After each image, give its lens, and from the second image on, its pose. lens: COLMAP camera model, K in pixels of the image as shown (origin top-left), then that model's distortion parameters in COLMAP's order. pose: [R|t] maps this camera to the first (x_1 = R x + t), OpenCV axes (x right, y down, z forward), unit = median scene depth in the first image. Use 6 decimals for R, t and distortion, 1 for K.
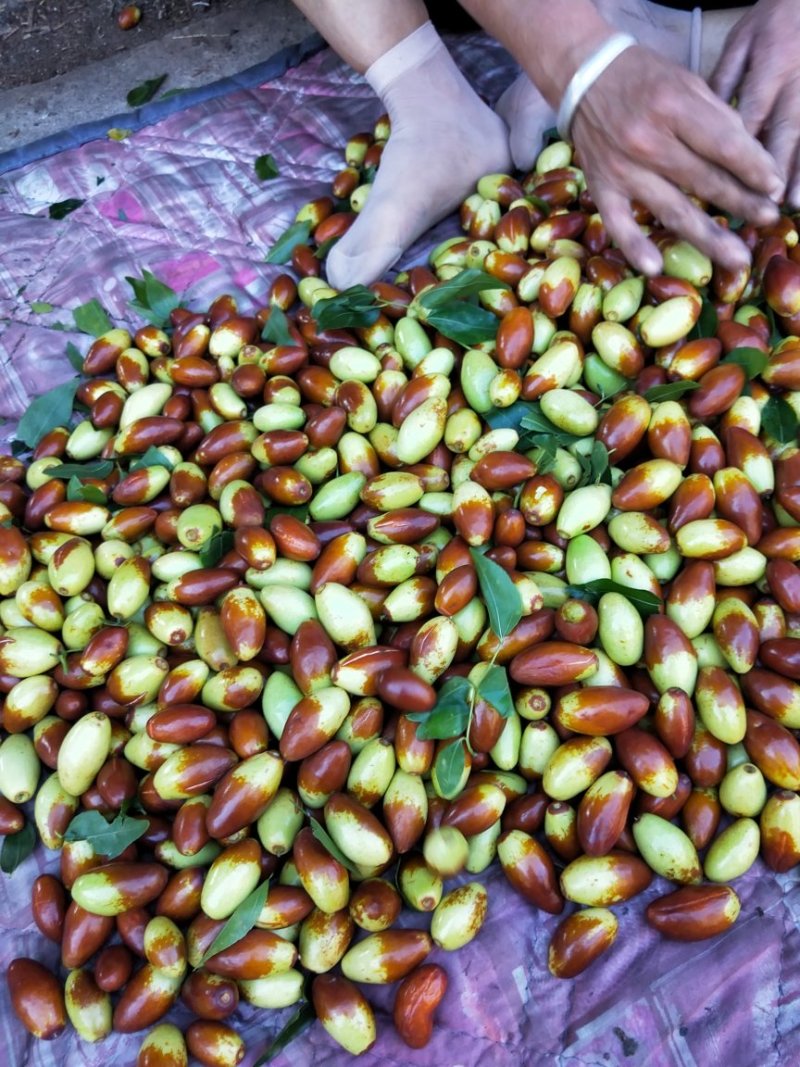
lens RADIAL K [[933.1, 0, 390.7], [0, 933.1, 542.7], [0, 0, 1]] dist [0.007685, -0.064962]
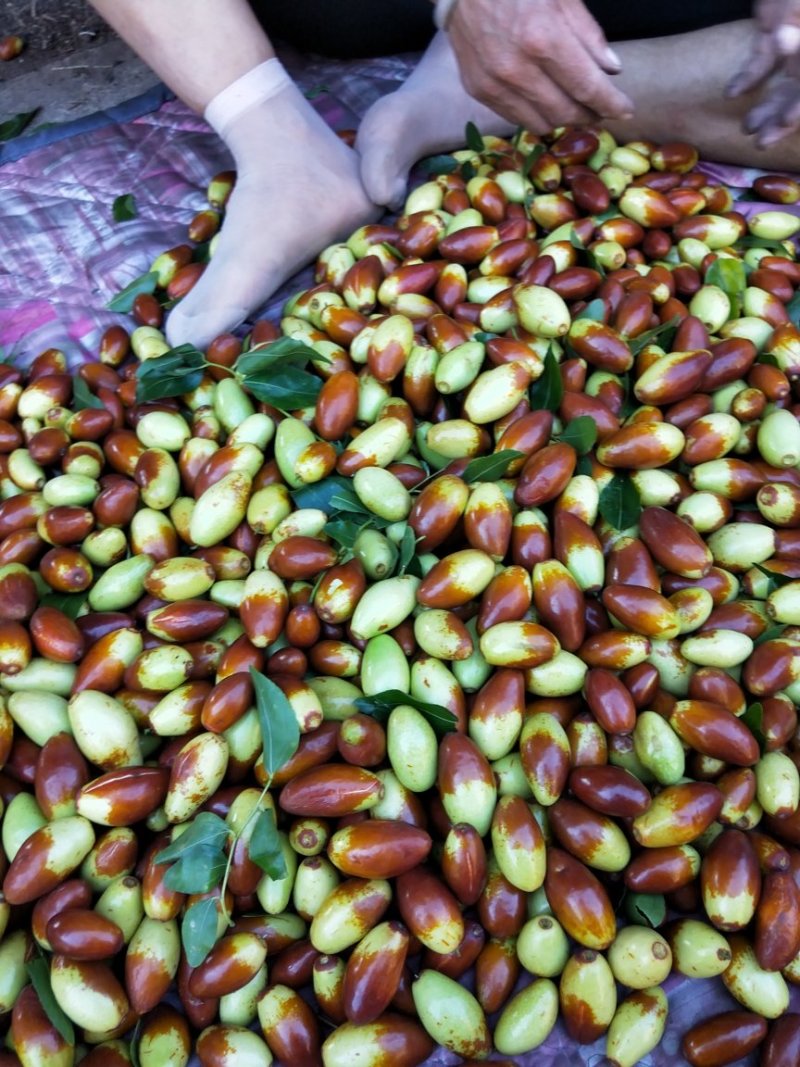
lens RADIAL K [[933.1, 0, 406.8], [0, 933.1, 534.7], [0, 0, 1]] dist [0.007685, -0.064962]
pose [[0.999896, 0.008632, -0.011538, 0.232214], [-0.008940, 0.999599, -0.026867, -0.077689], [0.011302, 0.026967, 0.999572, 0.118786]]
